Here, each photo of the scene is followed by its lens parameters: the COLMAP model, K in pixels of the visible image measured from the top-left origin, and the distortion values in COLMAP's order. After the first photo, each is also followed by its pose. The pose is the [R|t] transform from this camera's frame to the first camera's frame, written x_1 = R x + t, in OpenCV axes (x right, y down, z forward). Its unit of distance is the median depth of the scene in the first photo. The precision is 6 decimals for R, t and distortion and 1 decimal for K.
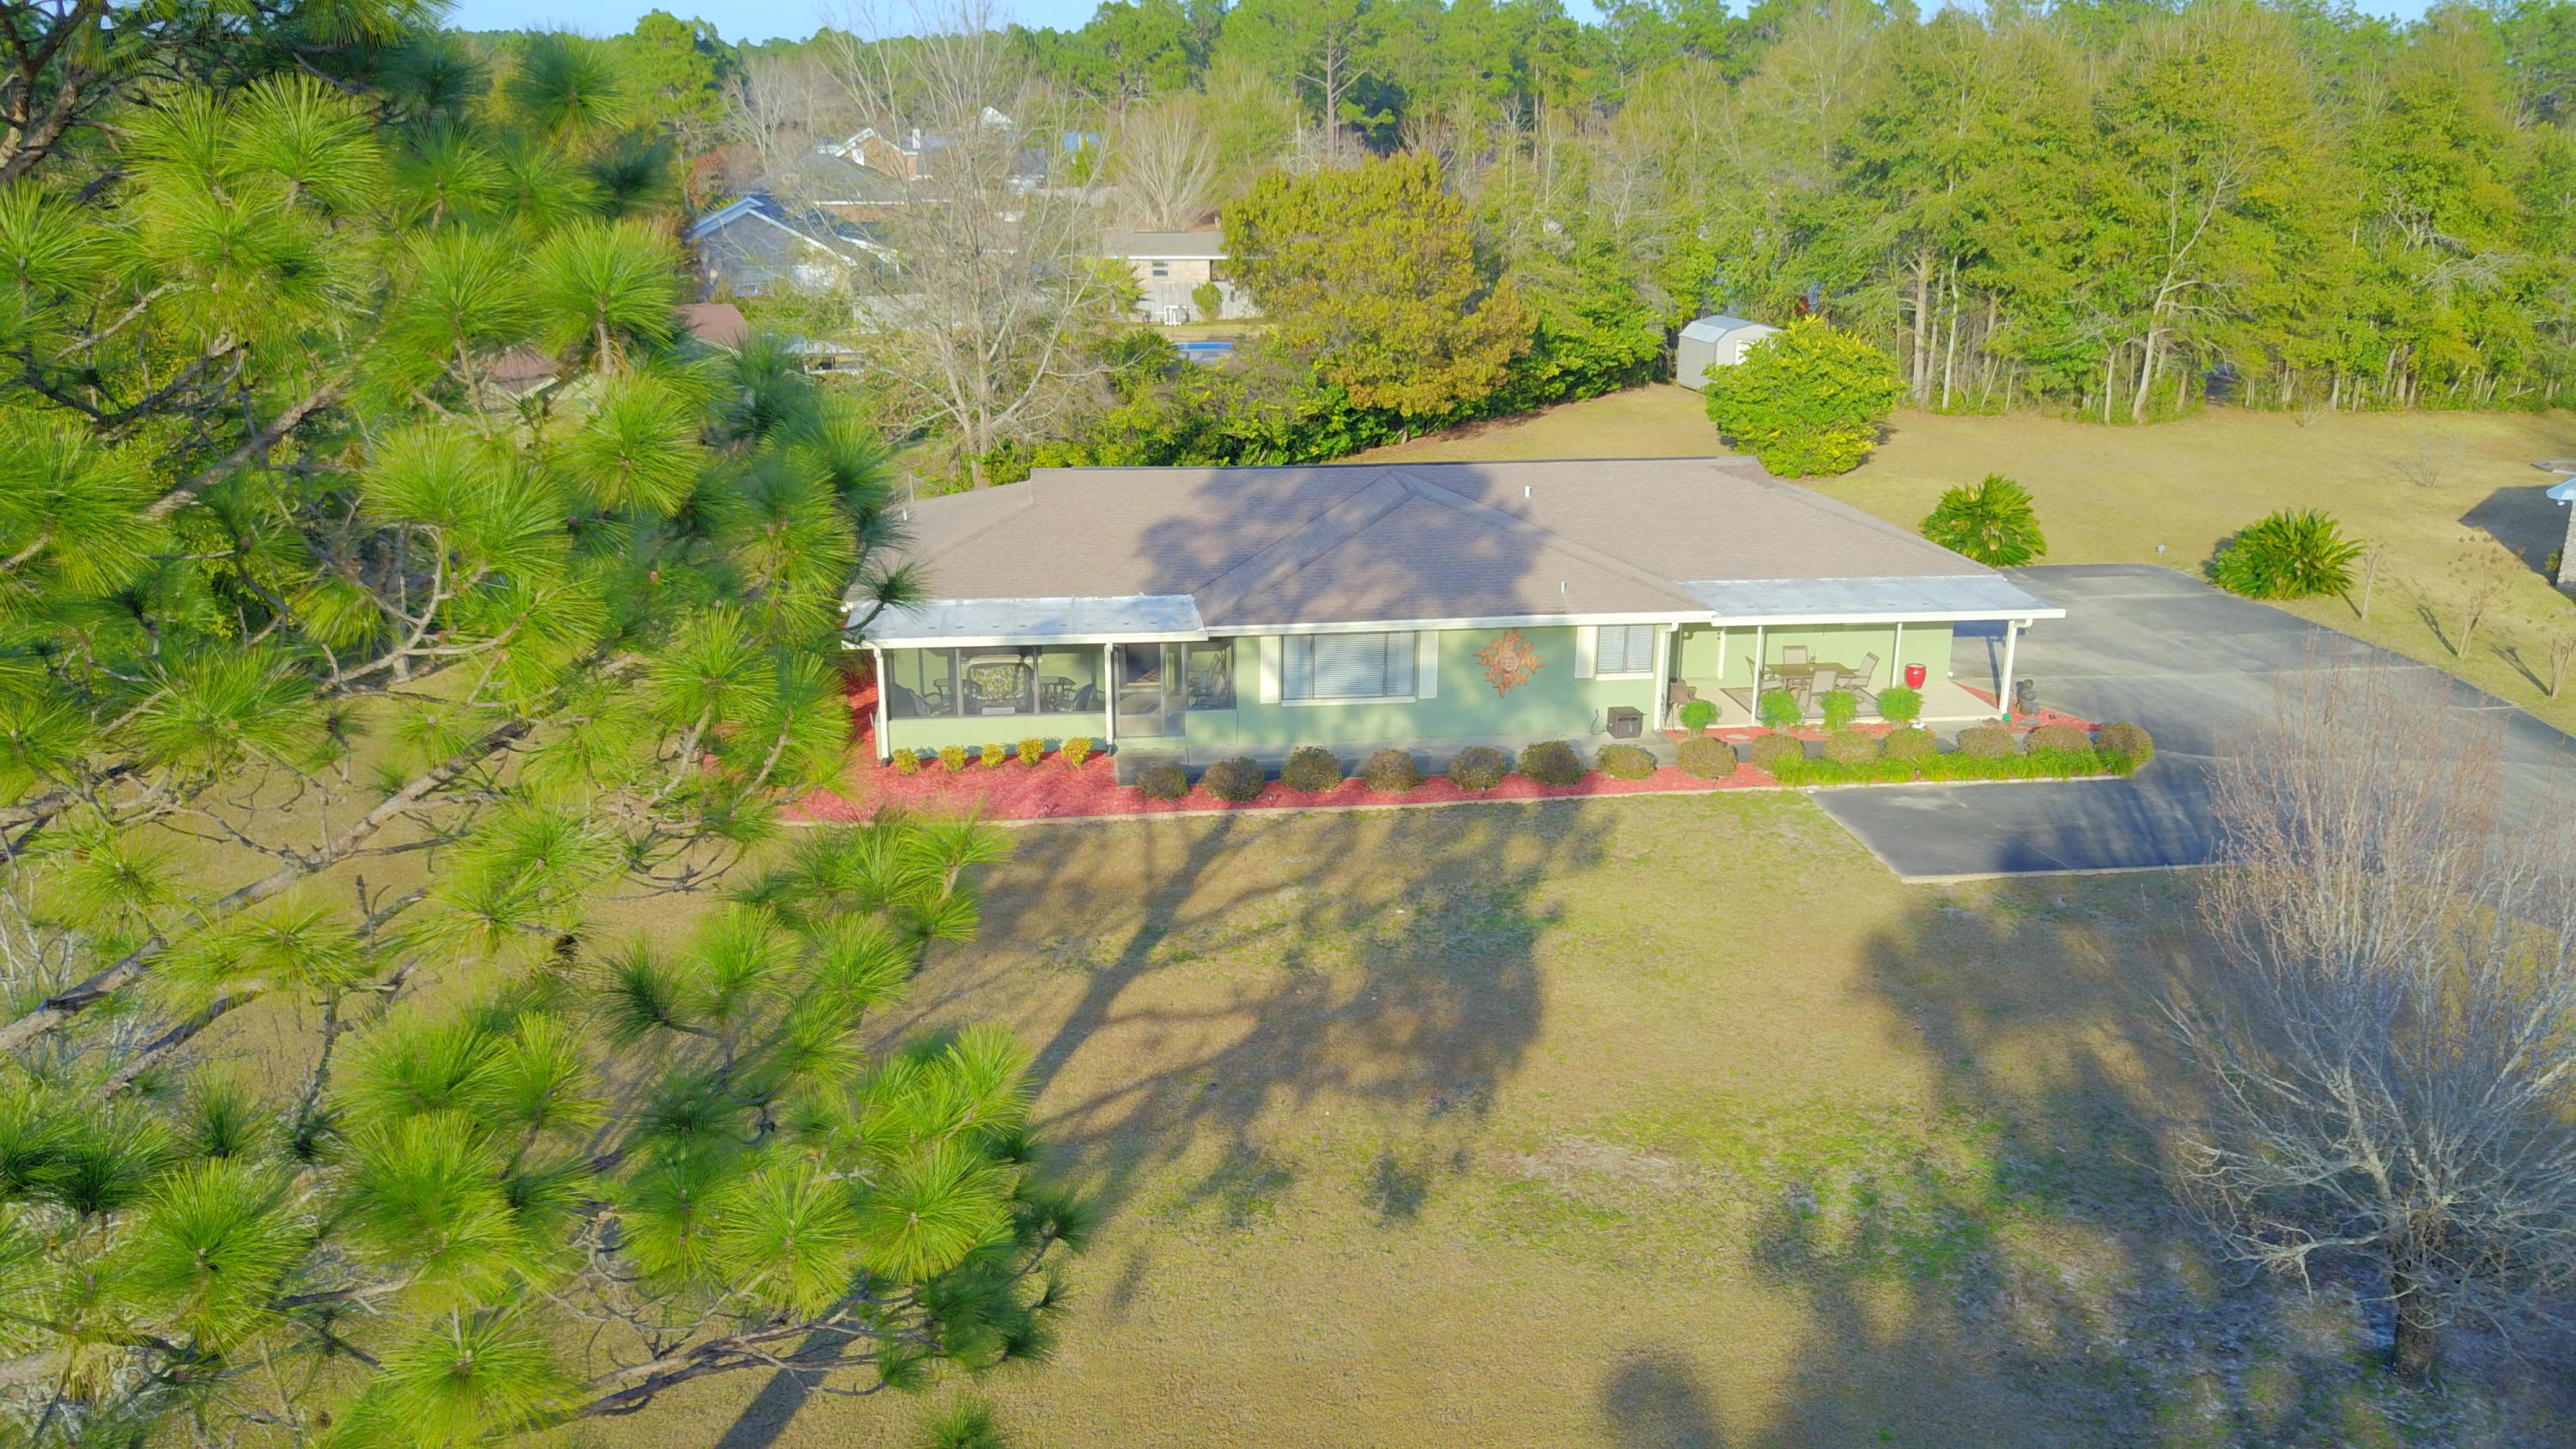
lens RADIAL K [[2050.3, 0, 1288.4], [0, 2050.3, 725.4], [0, 0, 1]] dist [0.009501, 0.000796]
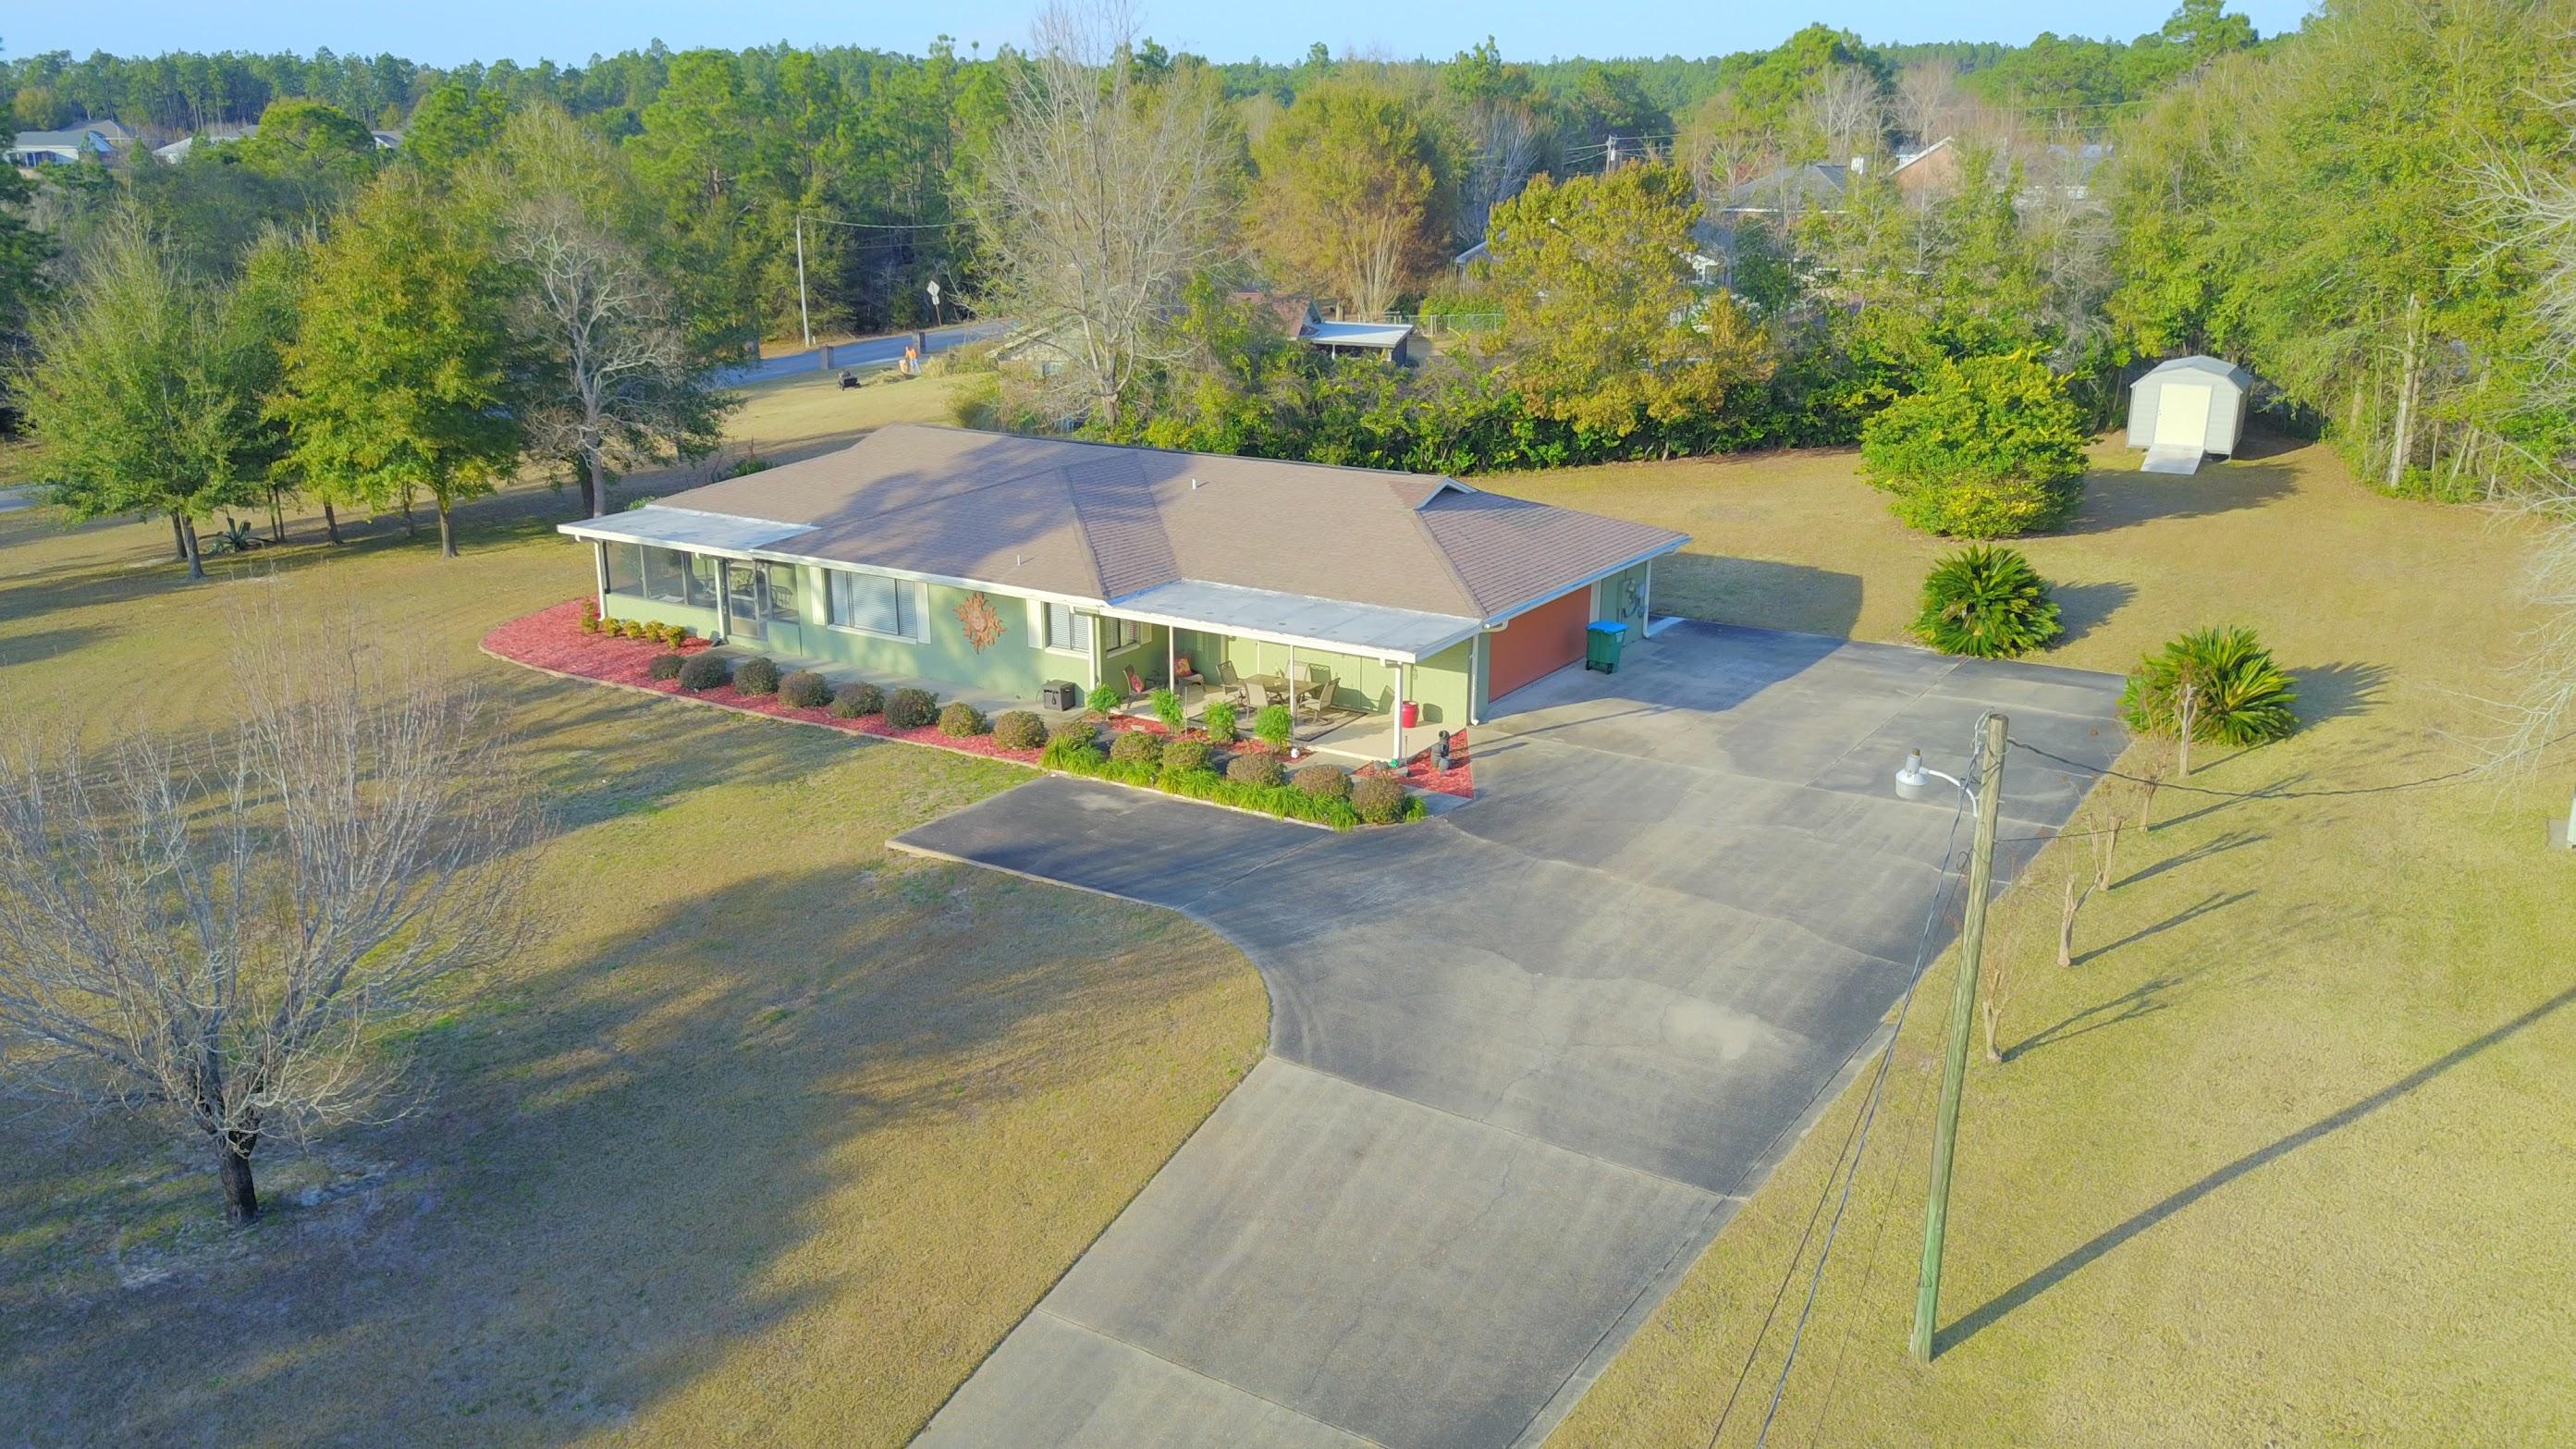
lens RADIAL K [[2010.0, 0, 1289.2], [0, 2010.0, 723.8], [0, 0, 1]] dist [0.004571, -0.000188]
pose [[0.792316, 0.177224, -0.583804, 0.931756], [-0.176149, 0.982581, 0.059217, -0.074682], [0.584129, 0.055918, 0.809732, 0.234013]]
